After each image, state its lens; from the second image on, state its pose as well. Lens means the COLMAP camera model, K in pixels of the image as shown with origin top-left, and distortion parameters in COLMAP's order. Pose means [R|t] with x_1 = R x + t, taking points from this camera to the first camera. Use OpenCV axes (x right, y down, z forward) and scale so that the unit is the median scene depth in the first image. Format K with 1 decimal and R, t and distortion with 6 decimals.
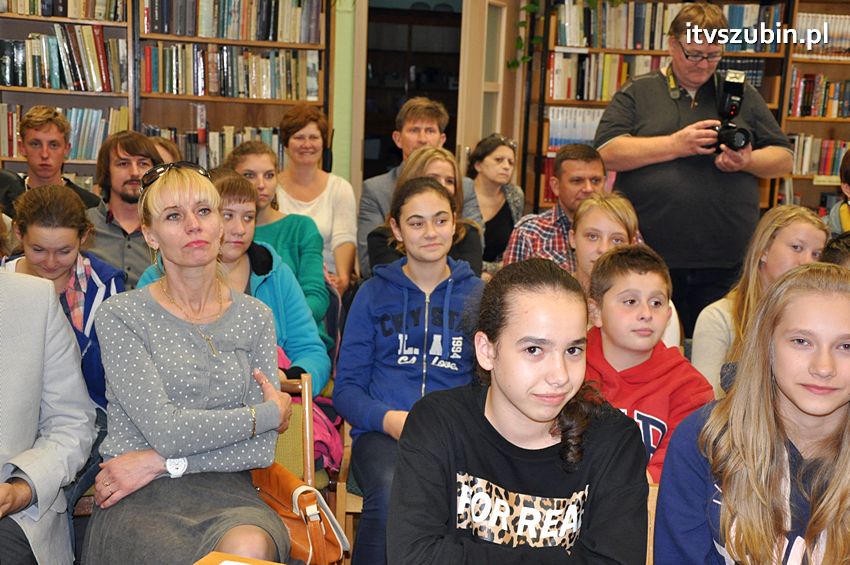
lens RADIAL K [[1193.1, 0, 422.8], [0, 1193.1, 285.3], [0, 0, 1]] dist [0.226376, 0.000000]
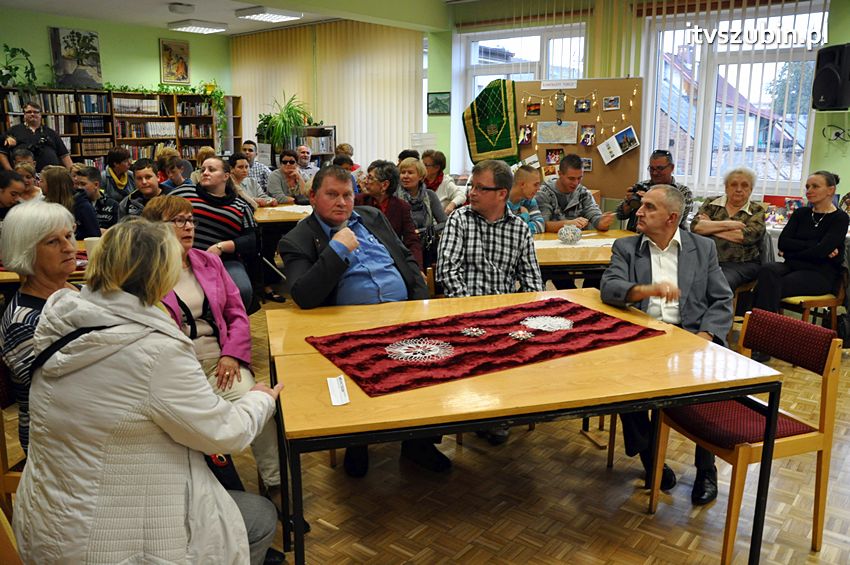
lens RADIAL K [[665.8, 0, 428.2], [0, 665.8, 279.4], [0, 0, 1]] dist [-0.111795, 0.085510]
pose [[0.798875, -0.166403, 0.578022, -0.017276], [0.126096, 0.985949, 0.109563, 0.093766], [-0.588132, -0.014641, 0.808633, -0.524144]]
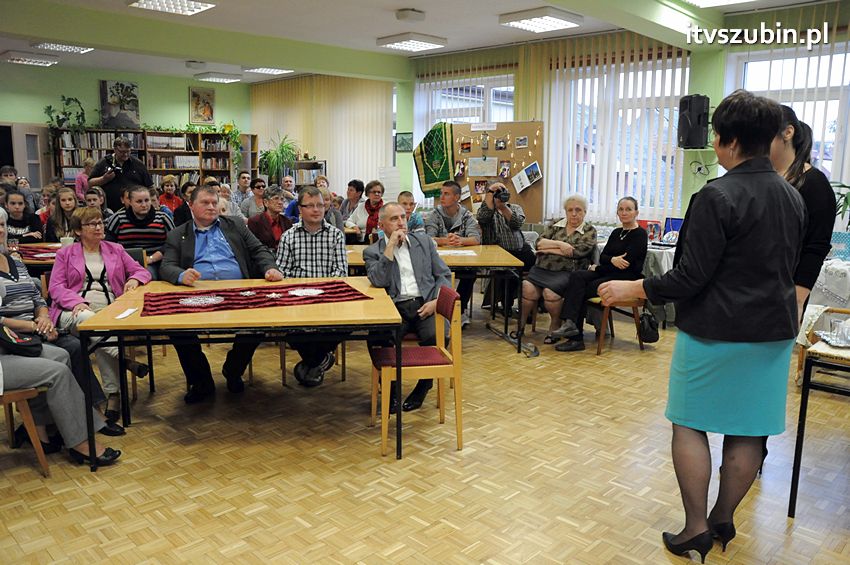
lens RADIAL K [[665.8, 0, 427.4], [0, 665.8, 276.9], [0, 0, 1]] dist [-0.111795, 0.085510]
pose [[0.866397, -0.113939, 0.486182, 0.079454], [0.105837, 0.993401, 0.044202, 0.146877], [-0.488010, 0.013160, 0.872739, -0.848178]]
